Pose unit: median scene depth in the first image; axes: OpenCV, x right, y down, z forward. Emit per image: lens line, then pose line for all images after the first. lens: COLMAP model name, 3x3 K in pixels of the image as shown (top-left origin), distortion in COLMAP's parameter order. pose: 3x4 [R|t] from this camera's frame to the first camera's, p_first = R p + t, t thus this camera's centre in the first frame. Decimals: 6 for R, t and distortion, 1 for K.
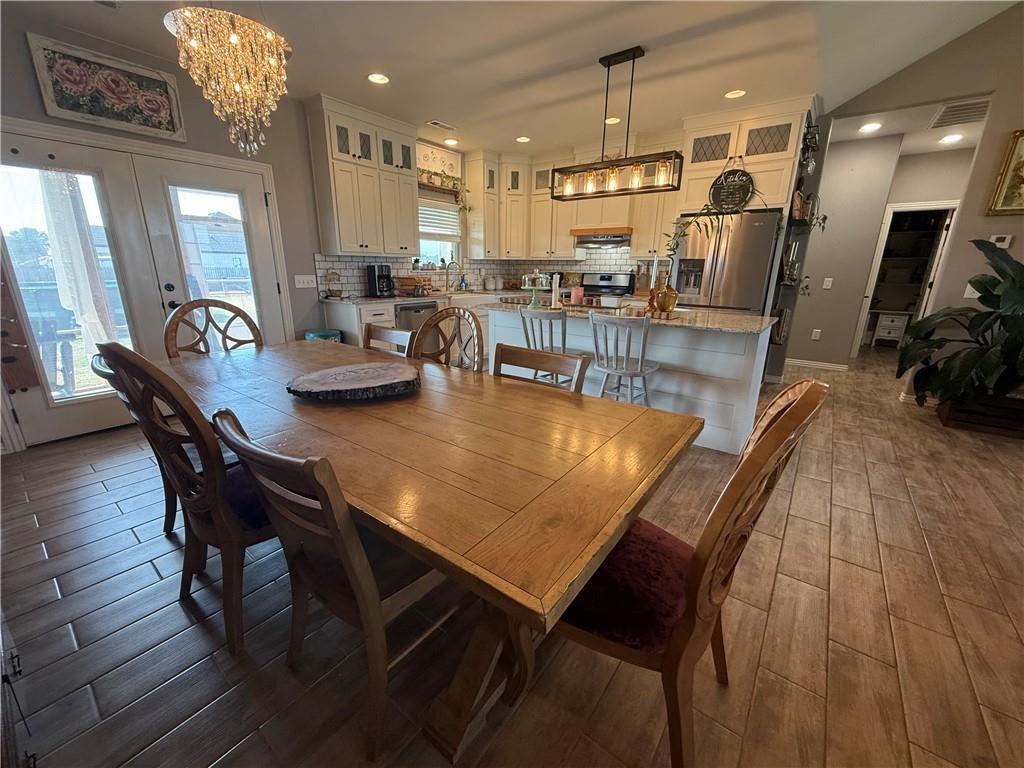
lens RADIAL K [[409.8, 0, 508.7], [0, 409.8, 384.0], [0, 0, 1]] dist [0.002444, -0.000528]
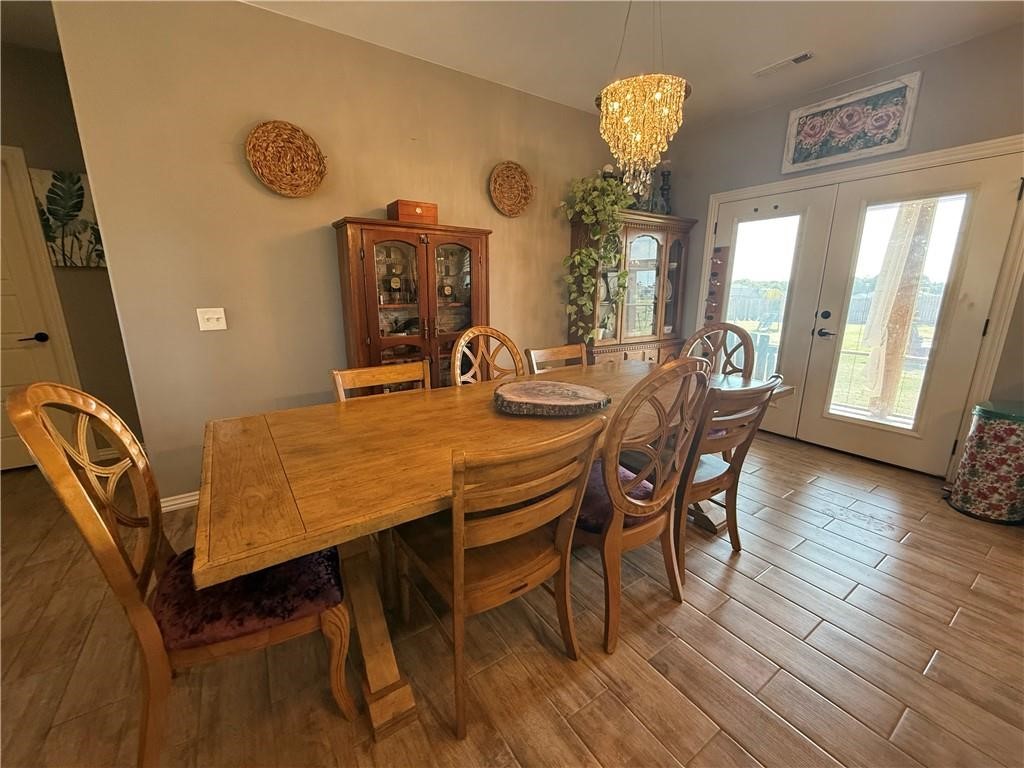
lens RADIAL K [[409.8, 0, 507.2], [0, 409.8, 381.1], [0, 0, 1]] dist [0.002444, -0.000528]
pose [[-0.318882, 0.197889, -0.926906, 0.255452], [-0.266318, 0.919852, 0.288004, -0.128003], [0.909609, 0.338691, -0.240623, 0.452722]]
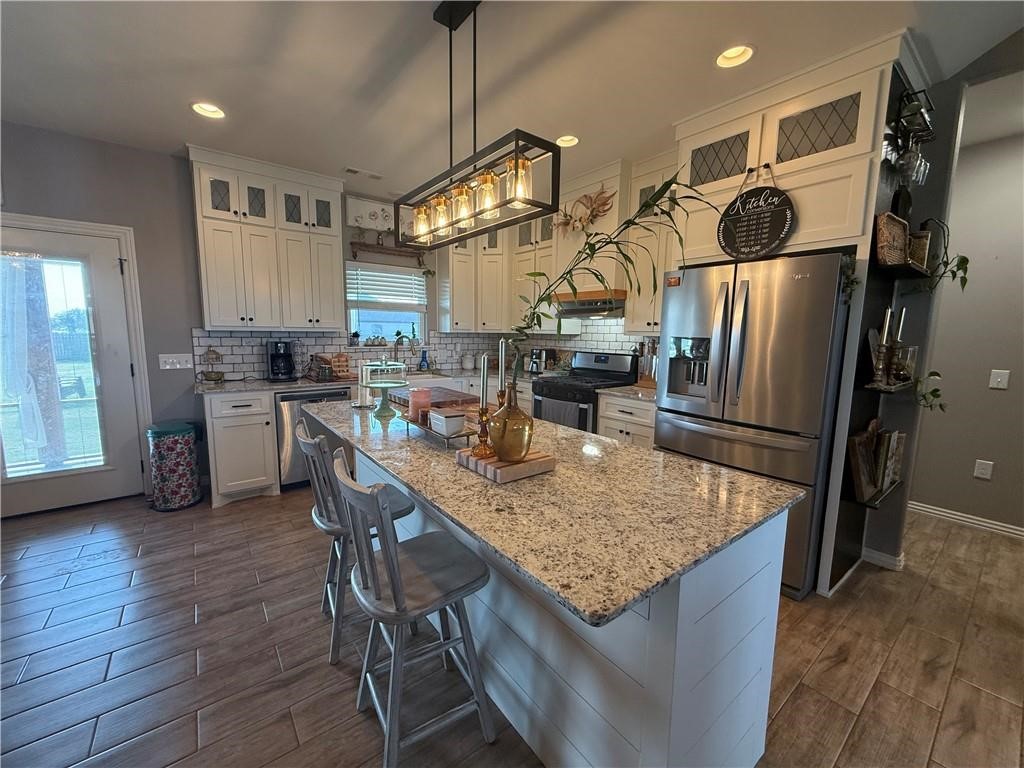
lens RADIAL K [[409.8, 0, 509.2], [0, 409.8, 384.2], [0, 0, 1]] dist [0.002444, -0.000528]
pose [[0.966704, 0.035116, -0.253476, 0.330385], [-0.073658, 0.986802, -0.144208, -0.128820], [0.245066, 0.158077, 0.956532, 0.366862]]
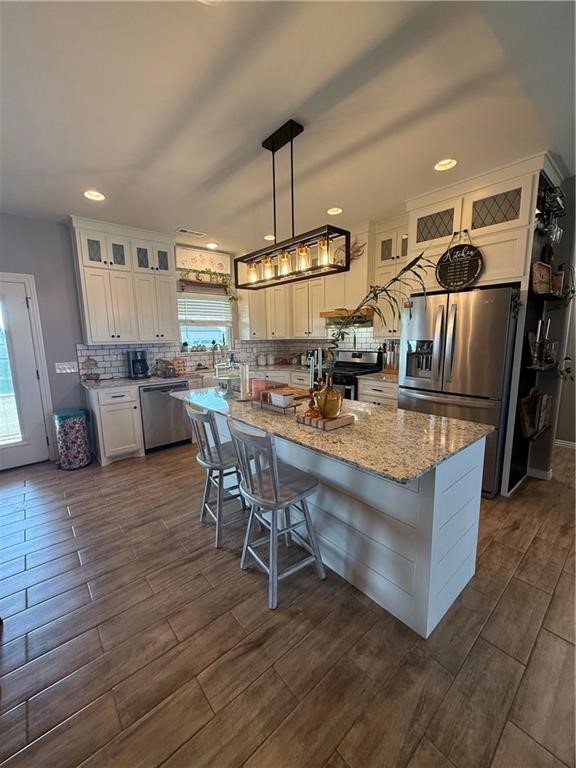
lens RADIAL K [[307.4, 0, 288.3], [0, 307.4, 383.5], [0, 0, 1]] dist [0.002444, -0.000528]
pose [[0.978550, 0.004427, -0.205964, 0.285428], [-0.029362, 0.992560, -0.118162, -0.112769], [0.203909, 0.121675, 0.971399, 0.266100]]
